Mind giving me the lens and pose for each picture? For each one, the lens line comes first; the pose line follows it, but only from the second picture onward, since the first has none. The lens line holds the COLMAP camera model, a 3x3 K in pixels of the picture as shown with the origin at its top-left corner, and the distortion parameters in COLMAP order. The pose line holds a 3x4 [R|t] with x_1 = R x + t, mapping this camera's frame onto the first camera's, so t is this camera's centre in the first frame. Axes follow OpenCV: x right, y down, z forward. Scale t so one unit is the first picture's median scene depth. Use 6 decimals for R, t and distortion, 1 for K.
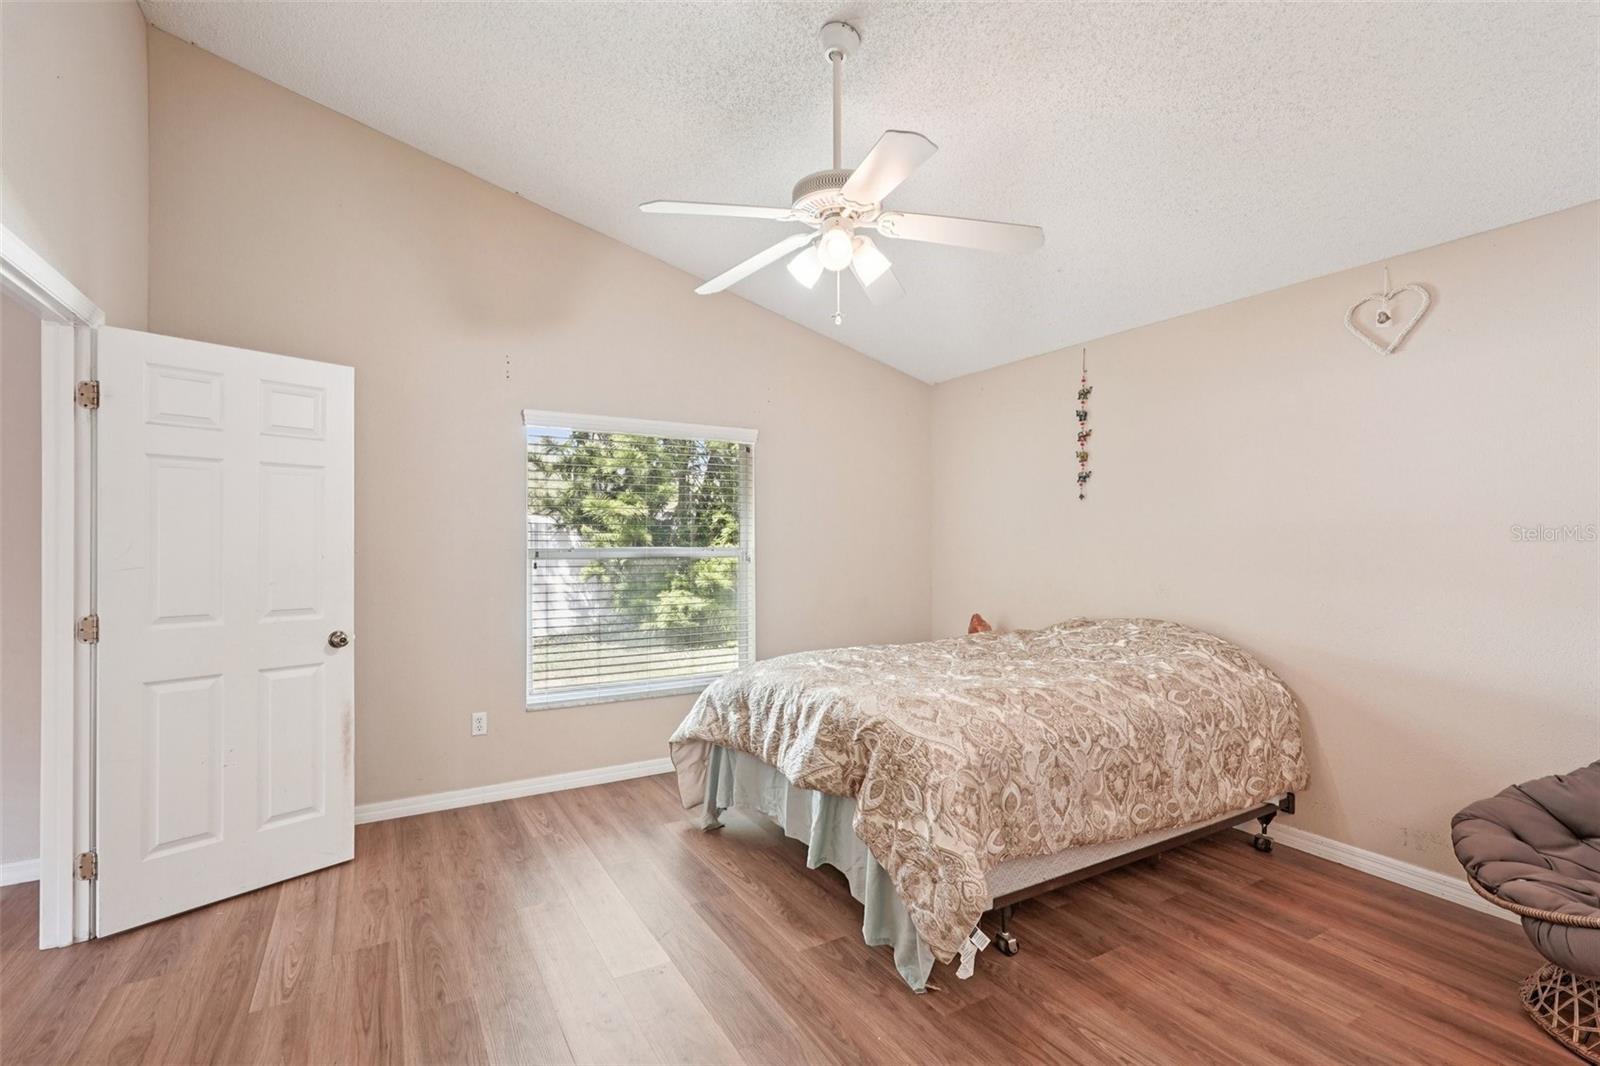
lens RADIAL K [[723.8, 0, 798.5], [0, 723.8, 532.8], [0, 0, 1]] dist [-0.002656, 0.002393]
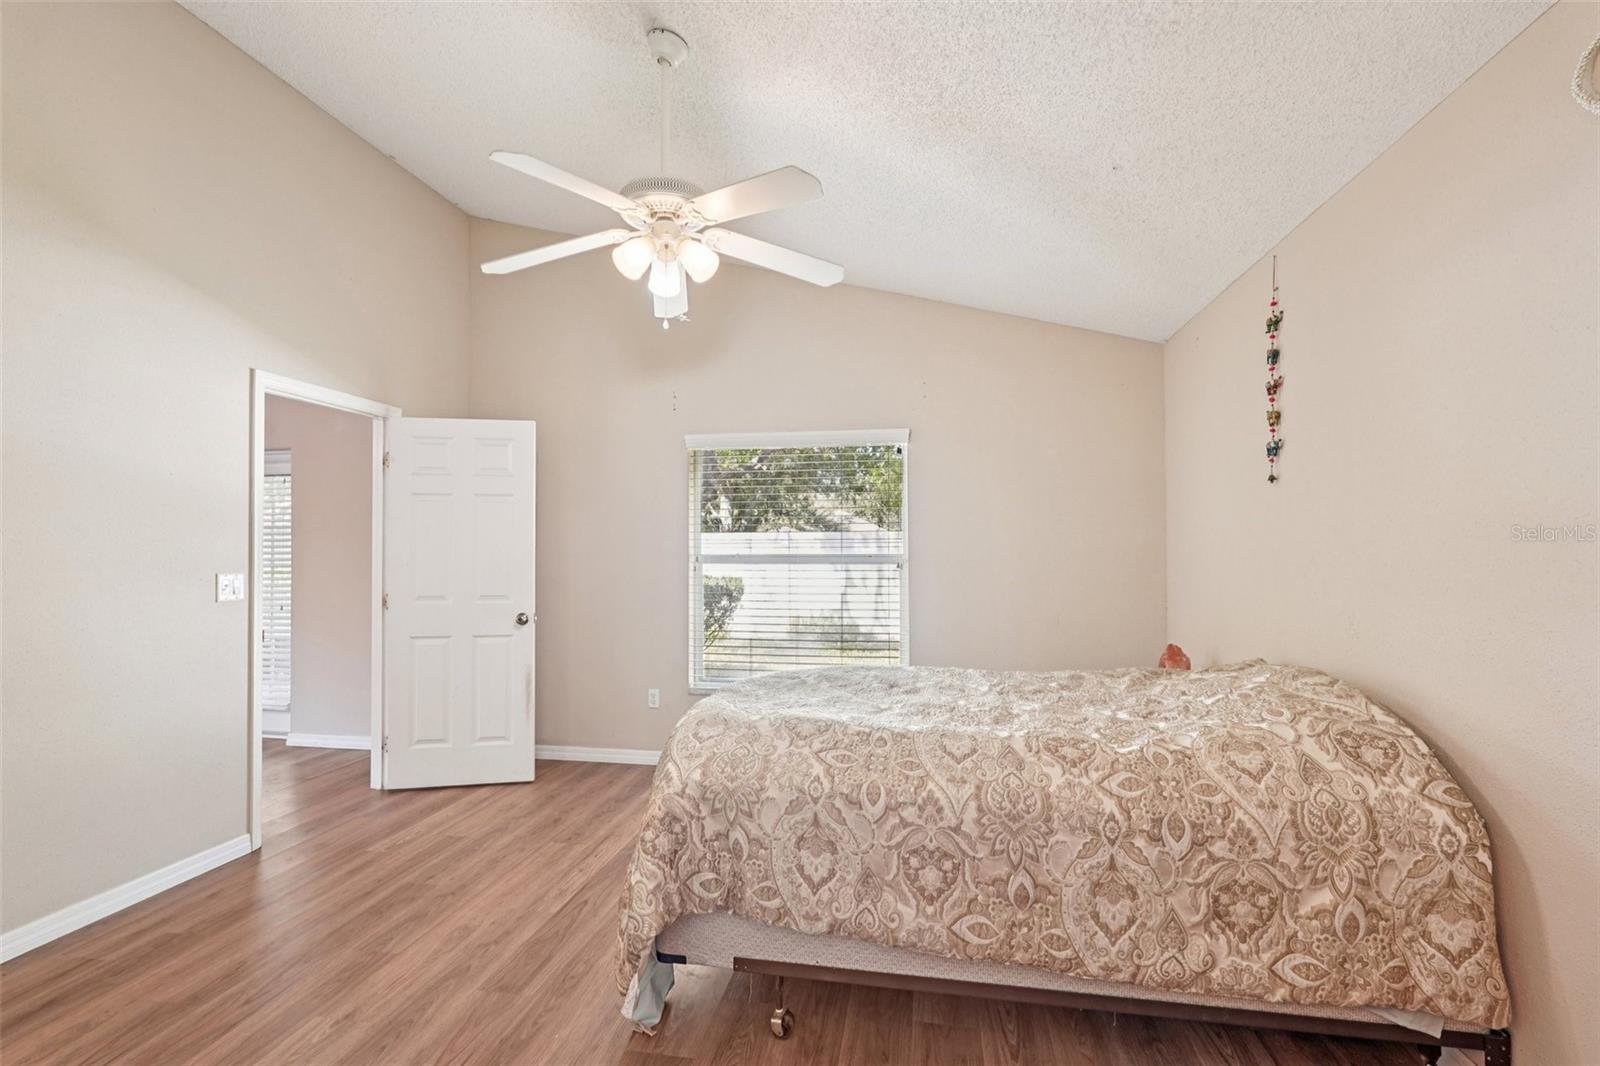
lens RADIAL K [[723.8, 0, 798.4], [0, 723.8, 538.3], [0, 0, 1]] dist [-0.002656, 0.002393]
pose [[0.761550, -0.012146, -0.647992, 0.744643], [0.008897, 0.999926, -0.008287, 0.009863], [0.648045, 0.000546, 0.761602, 0.324606]]
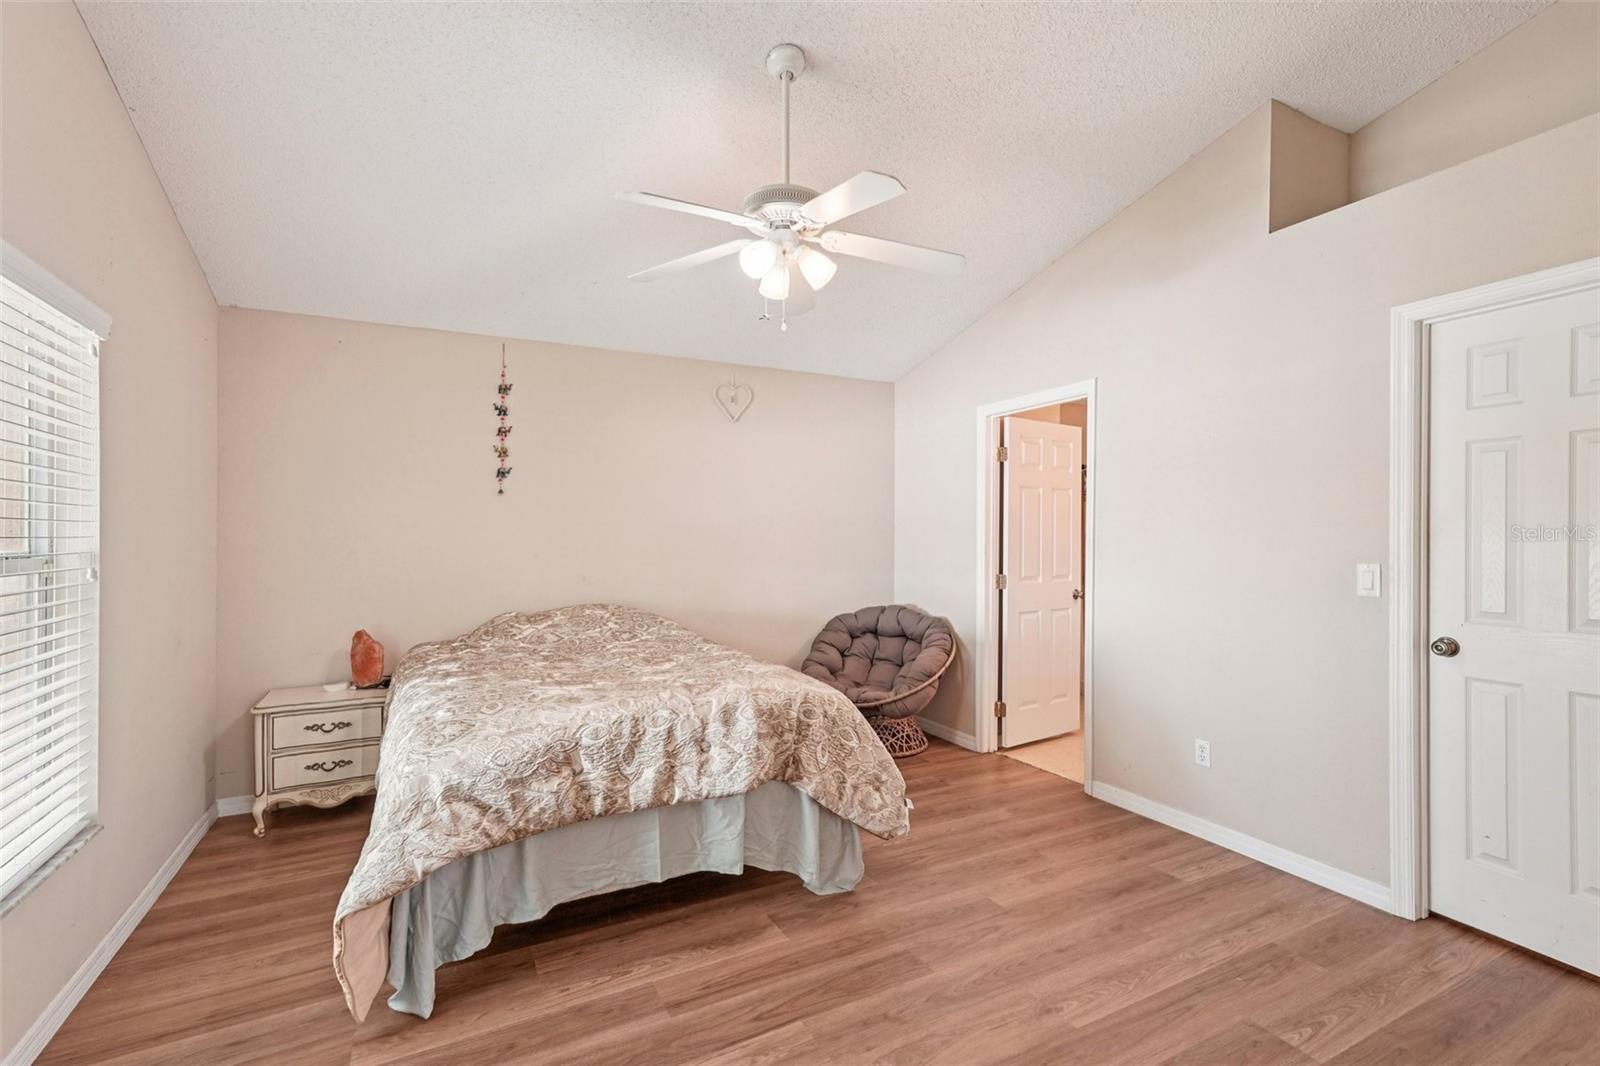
lens RADIAL K [[723.8, 0, 804.6], [0, 723.8, 538.3], [0, 0, 1]] dist [-0.002656, 0.002393]
pose [[0.048297, 0.000359, 0.998833, -0.880258], [-0.008030, 0.999968, 0.000029, 0.014981], [-0.998801, -0.008022, 0.048299, 0.815421]]
